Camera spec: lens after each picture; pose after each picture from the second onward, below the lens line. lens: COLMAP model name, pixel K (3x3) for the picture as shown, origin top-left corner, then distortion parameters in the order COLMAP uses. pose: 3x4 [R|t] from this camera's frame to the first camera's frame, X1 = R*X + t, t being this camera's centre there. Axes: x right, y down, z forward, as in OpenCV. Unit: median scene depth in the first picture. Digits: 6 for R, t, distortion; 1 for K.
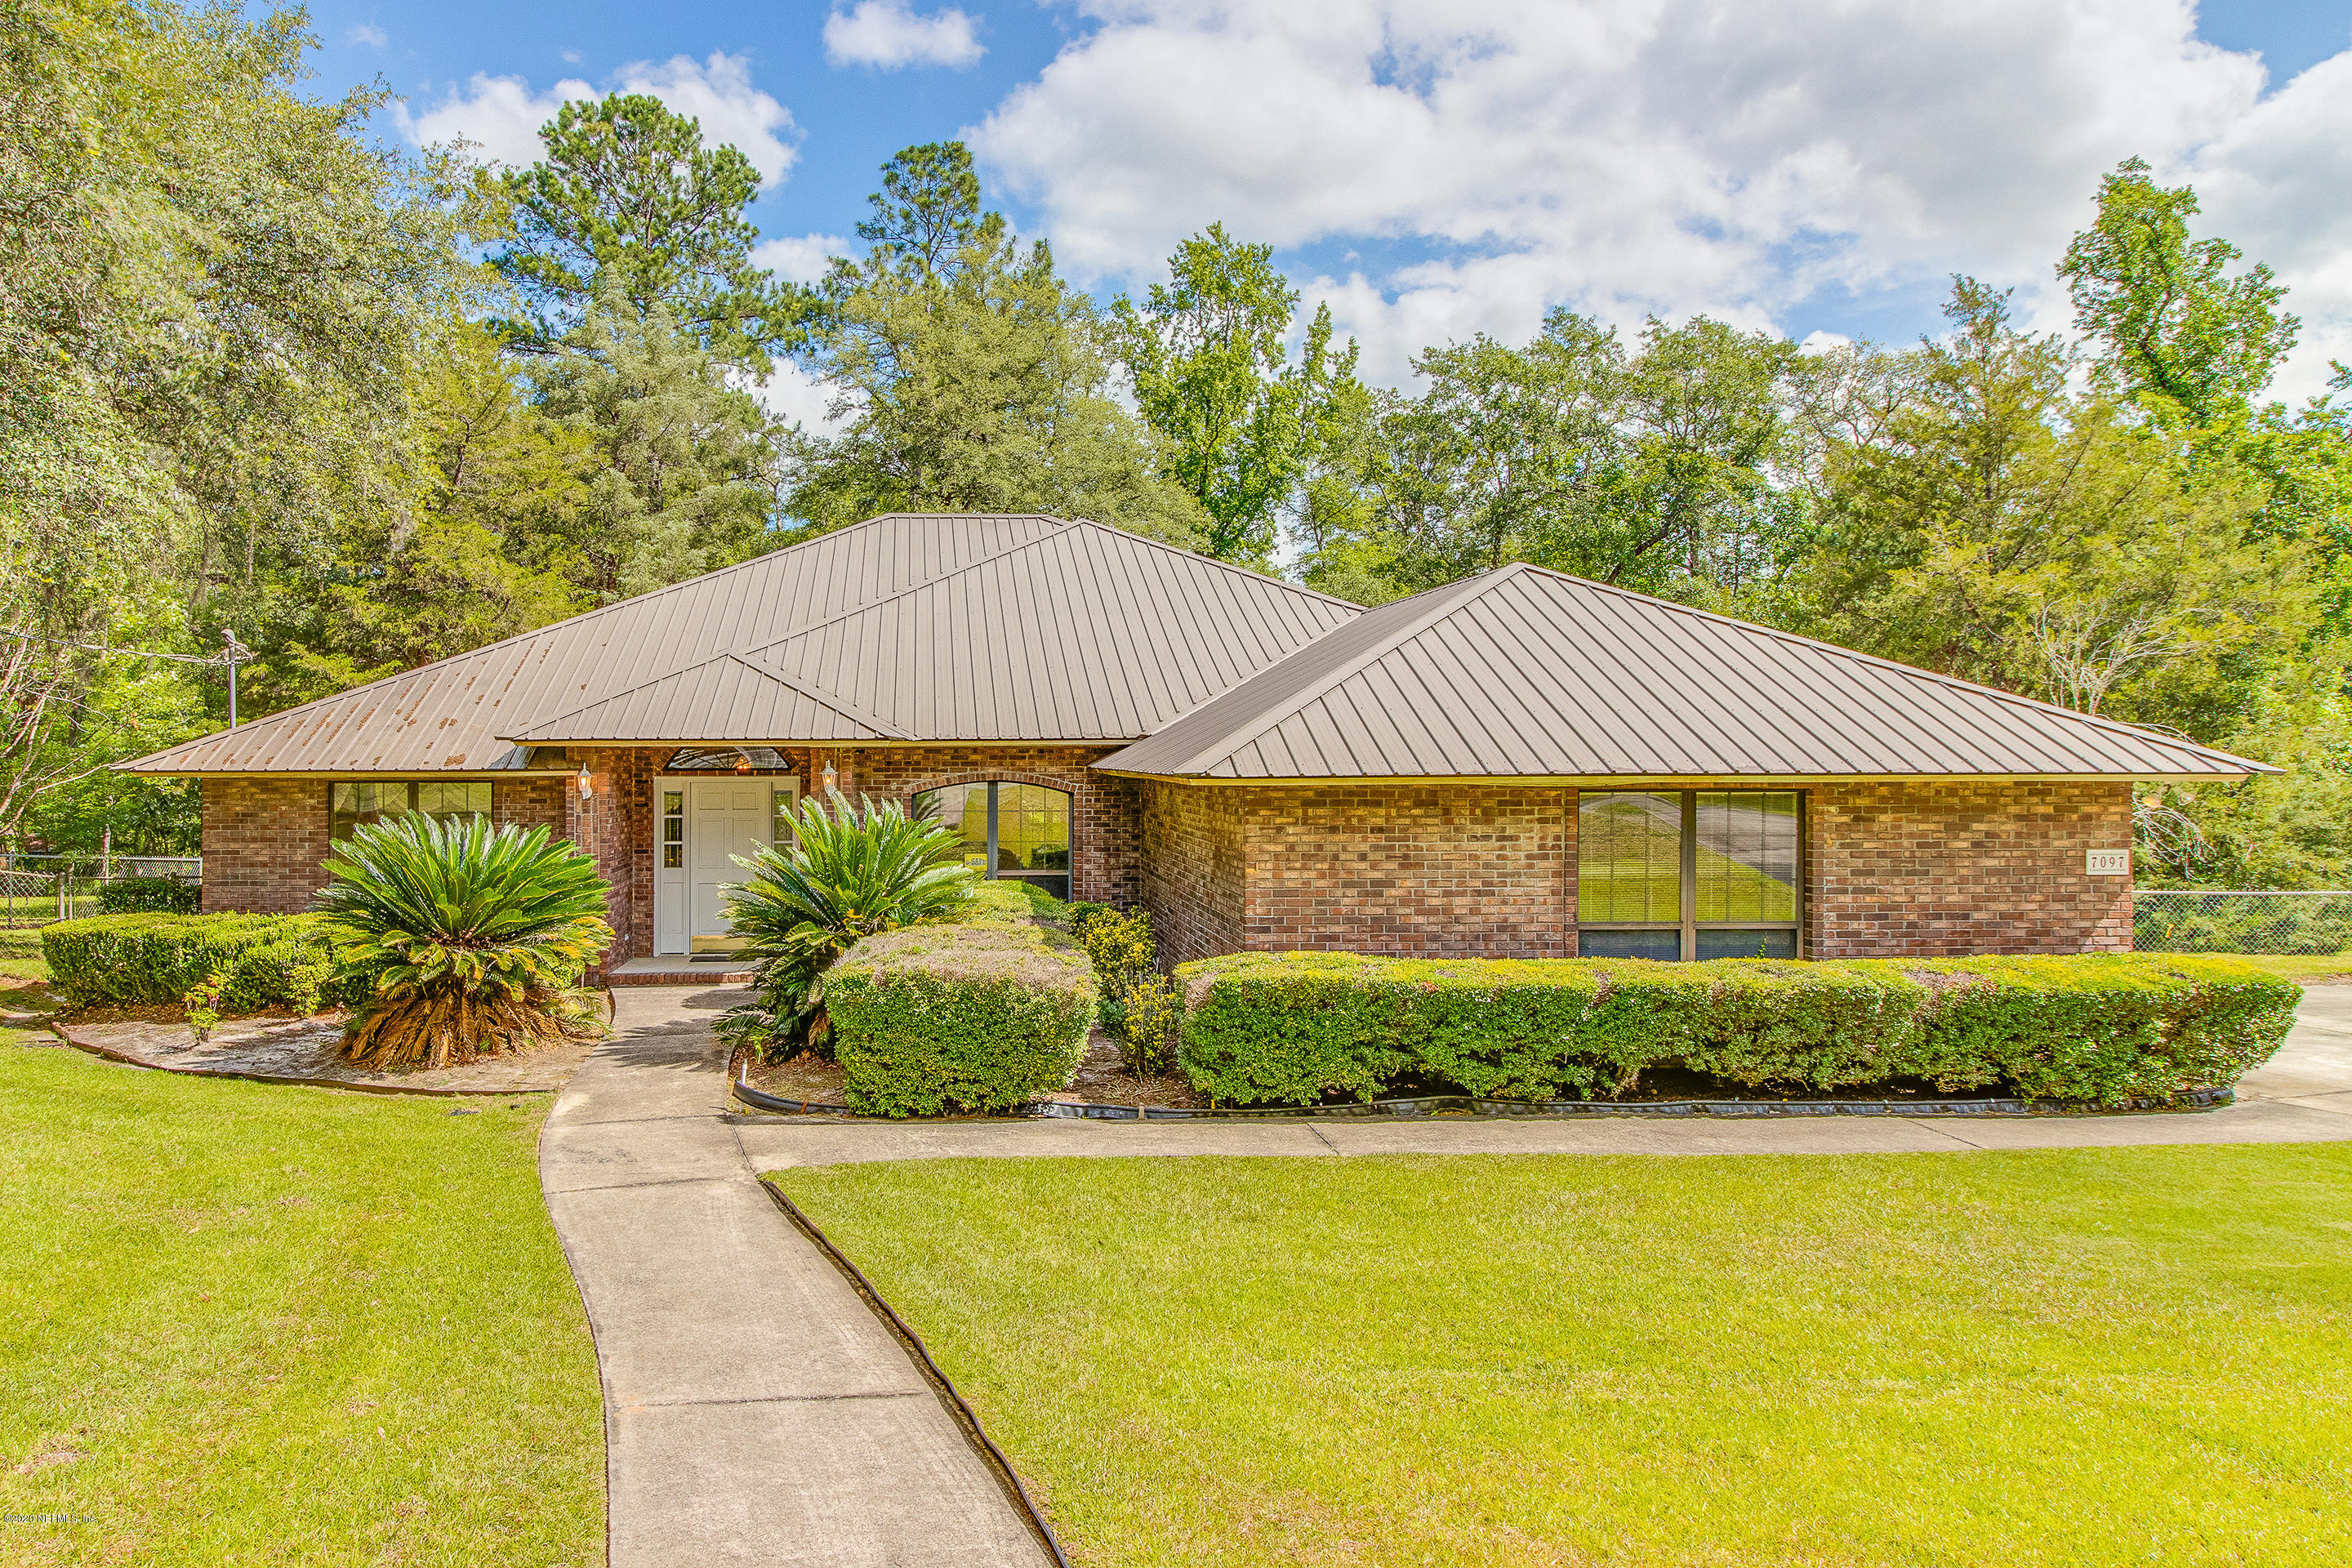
lens RADIAL K [[1218.4, 0, 1176.1], [0, 1218.4, 796.1], [0, 0, 1]] dist [-0.025073, -0.000182]
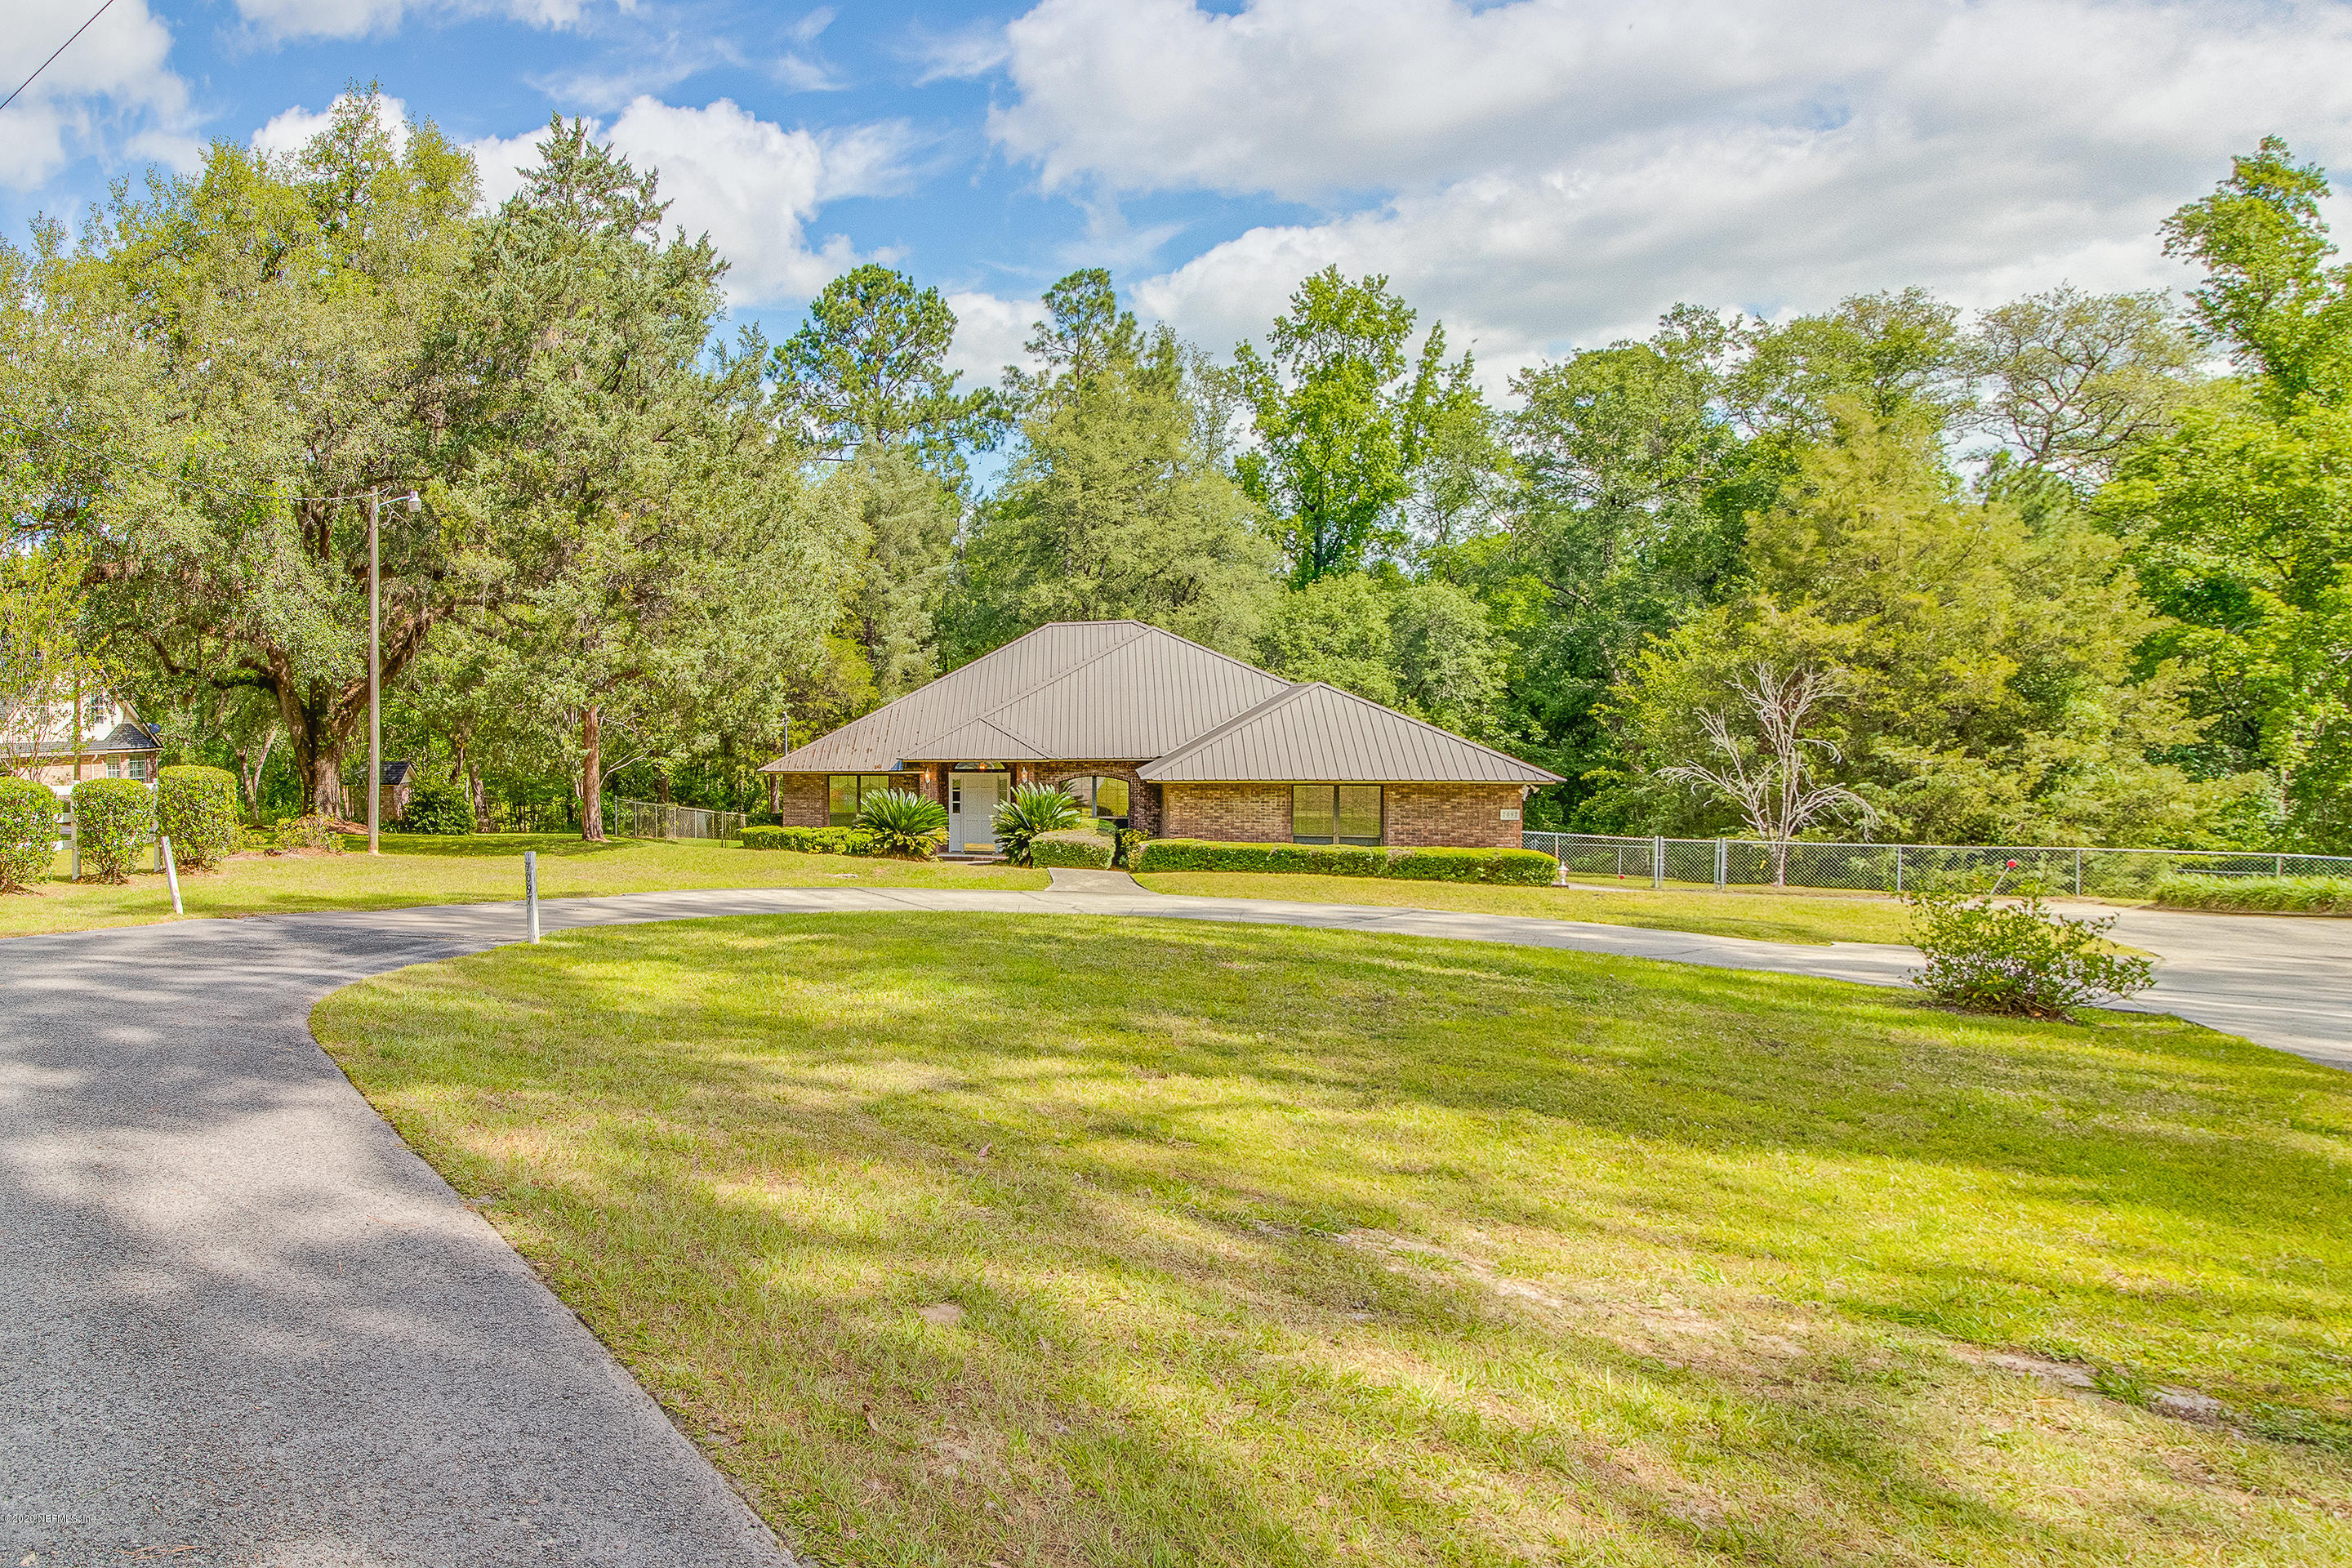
lens RADIAL K [[1338.6, 0, 1179.6], [0, 1338.6, 776.9], [0, 0, 1]] dist [-0.001276, -0.000751]
pose [[0.991428, 0.009245, -0.130328, 0.347081], [-0.008117, 0.999925, 0.009188, -0.036711], [0.130403, -0.008051, 0.991428, -1.515580]]
